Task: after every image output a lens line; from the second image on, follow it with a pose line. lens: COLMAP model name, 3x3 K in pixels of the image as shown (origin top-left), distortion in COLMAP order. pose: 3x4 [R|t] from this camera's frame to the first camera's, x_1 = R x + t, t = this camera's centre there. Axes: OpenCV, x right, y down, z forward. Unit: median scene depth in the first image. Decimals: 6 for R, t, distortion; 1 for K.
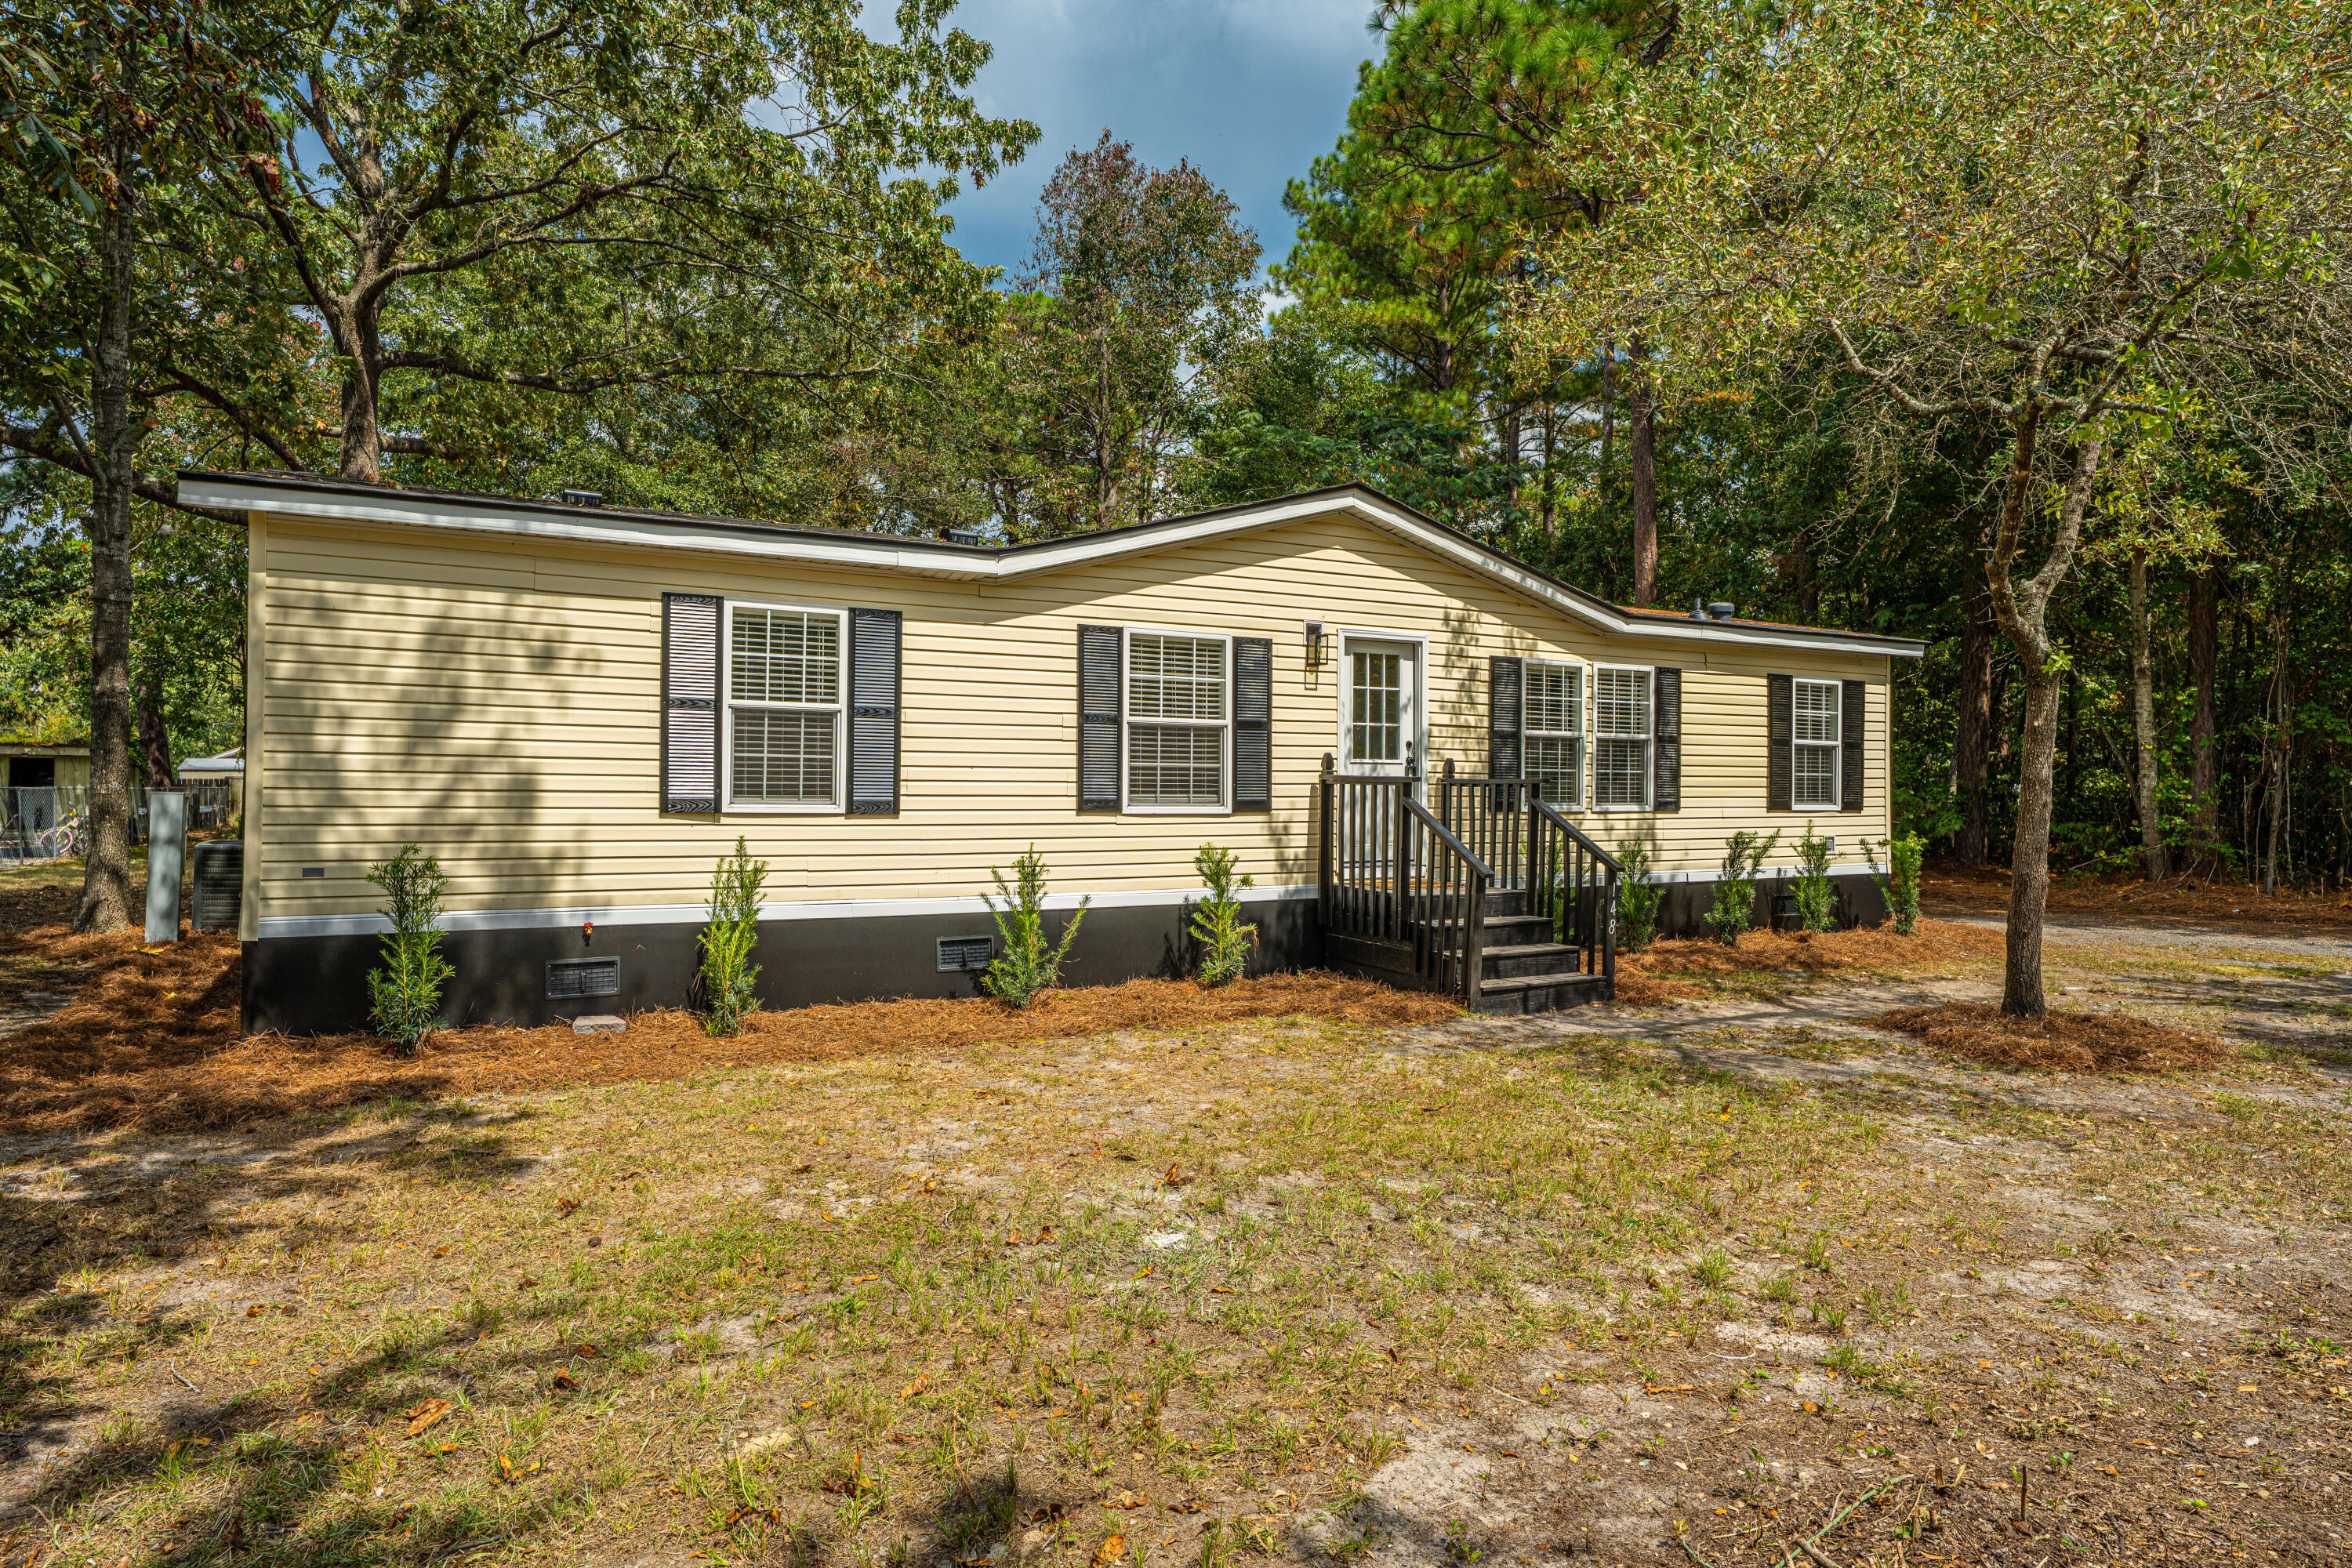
lens RADIAL K [[1430.8, 0, 1186.5], [0, 1430.8, 776.3], [0, 0, 1]] dist [0.001244, 0.000177]
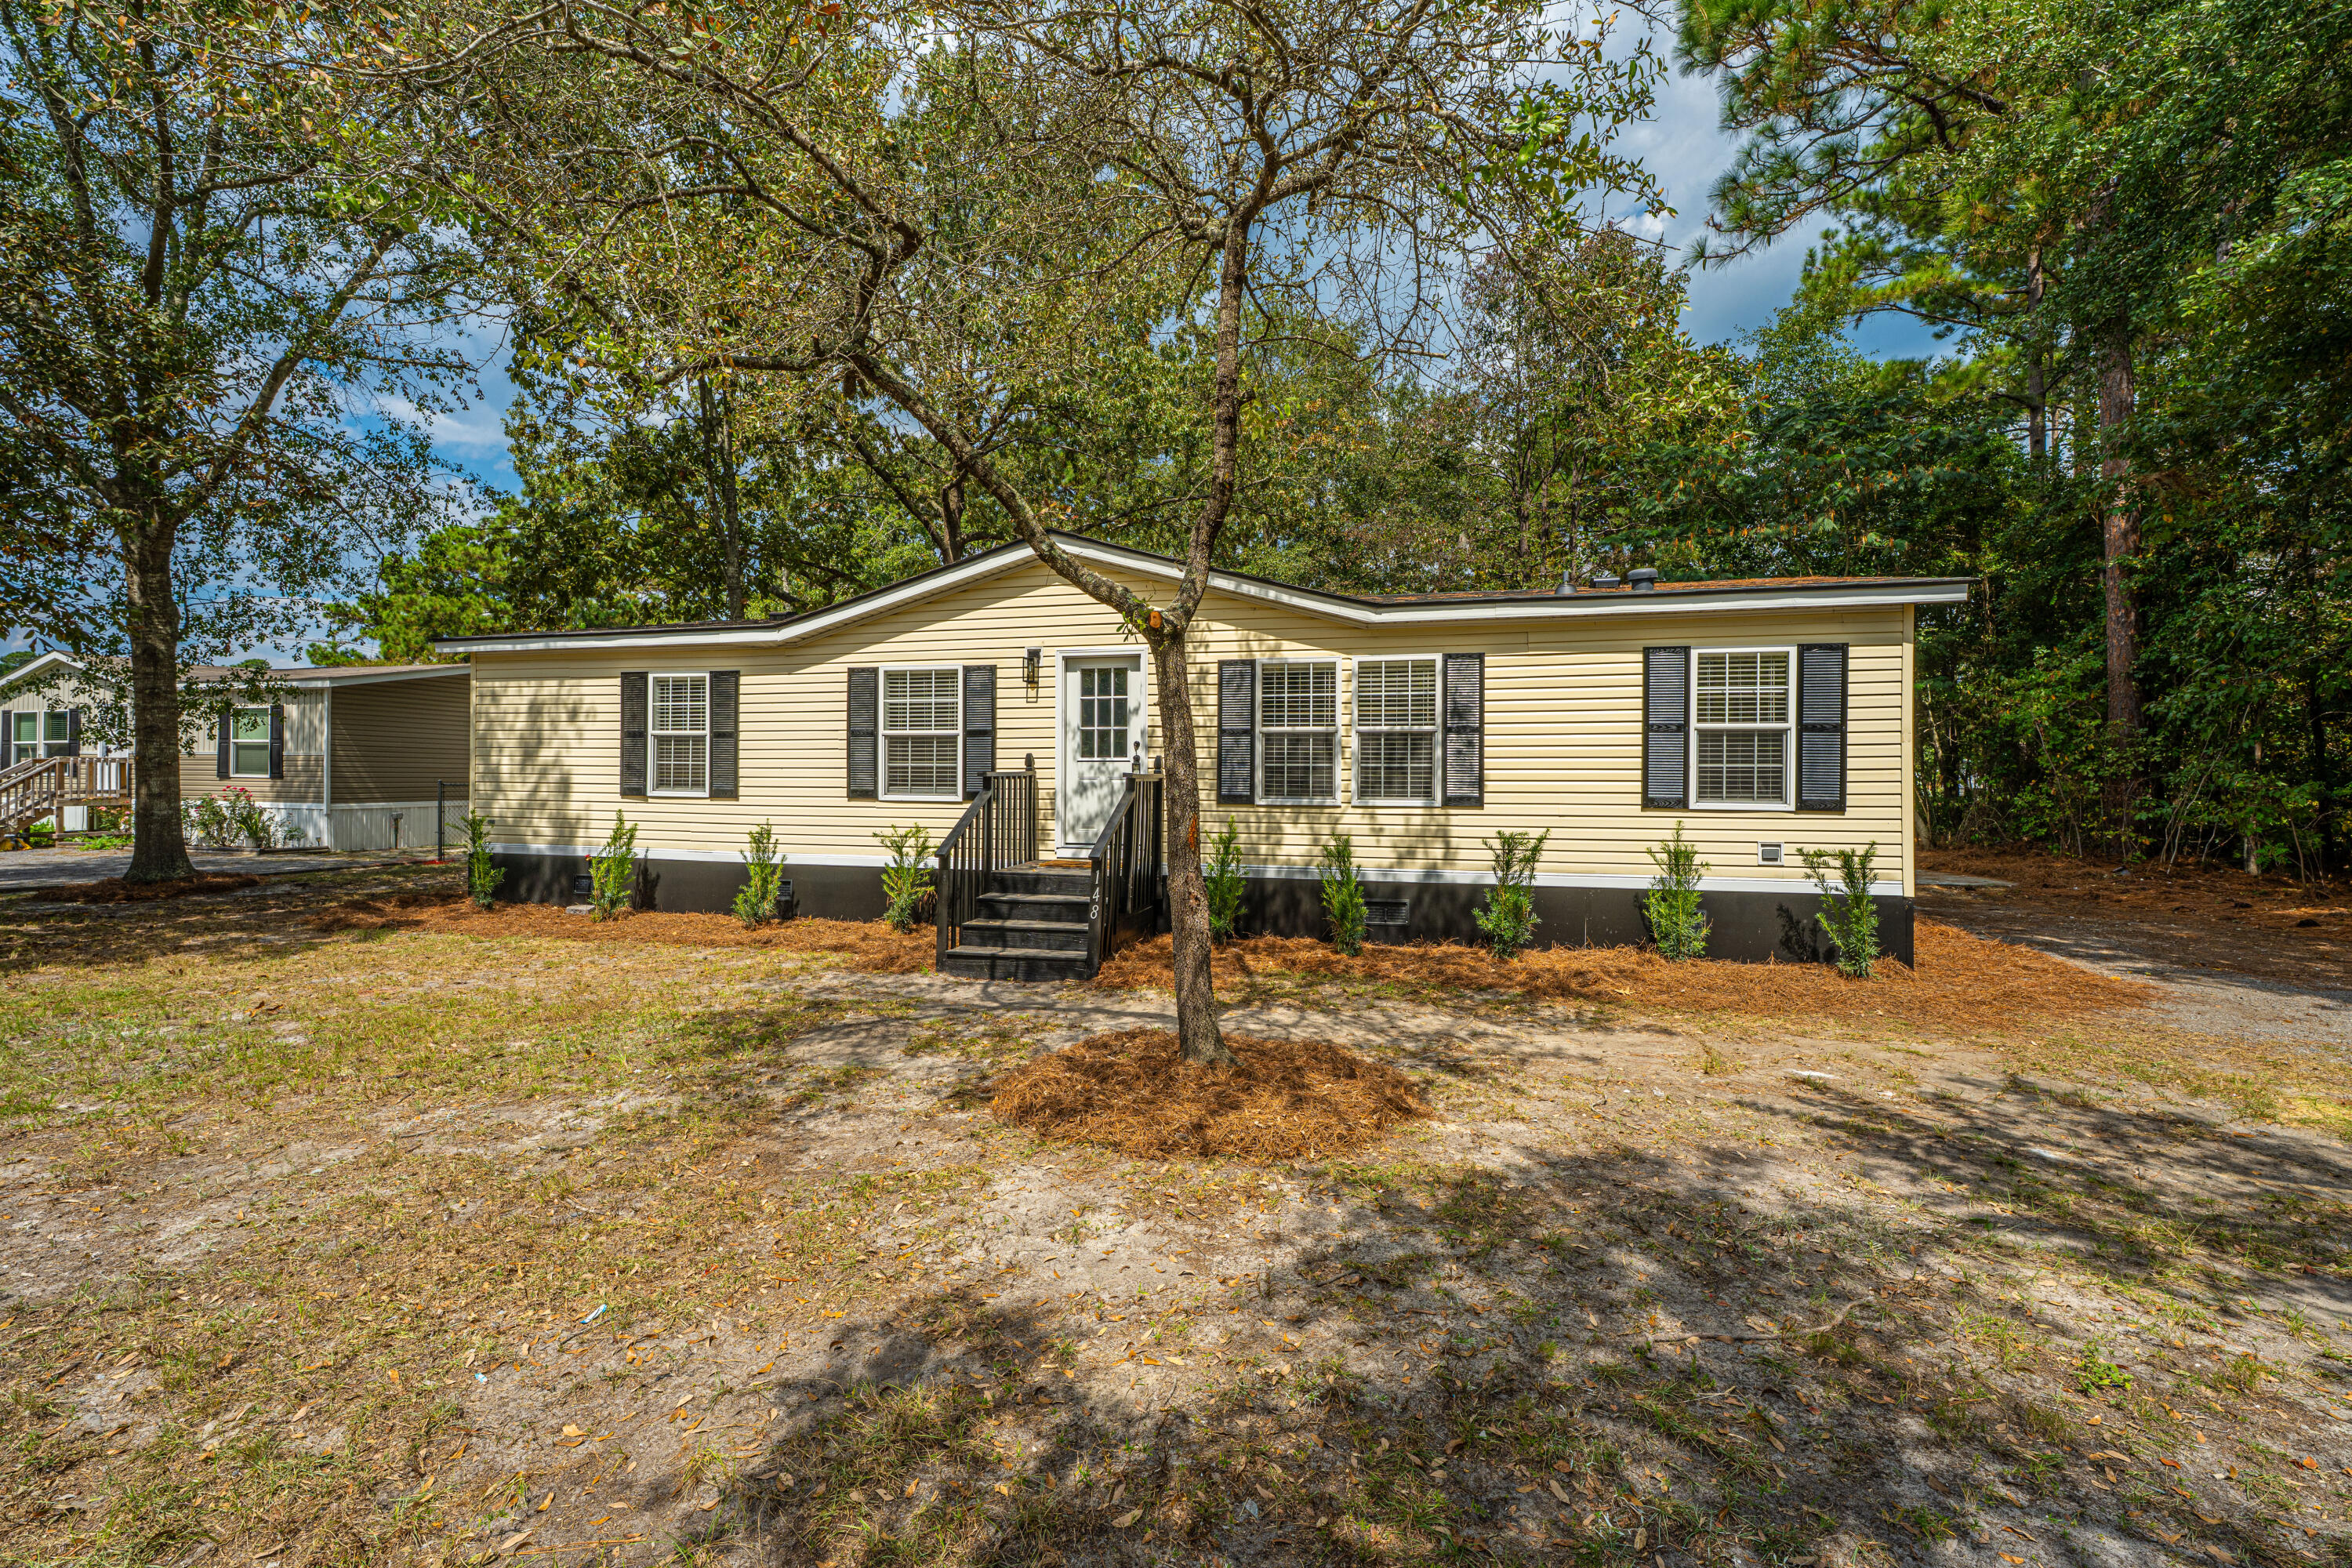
lens RADIAL K [[1017.0, 0, 1155.7], [0, 1017.0, 778.5], [0, 0, 1]] dist [-0.000441, 0.000783]
pose [[0.696120, -0.005694, -0.717903, 0.859816], [0.003537, 0.999984, -0.004502, 0.010209], [0.717917, 0.000595, 0.696129, 0.504986]]
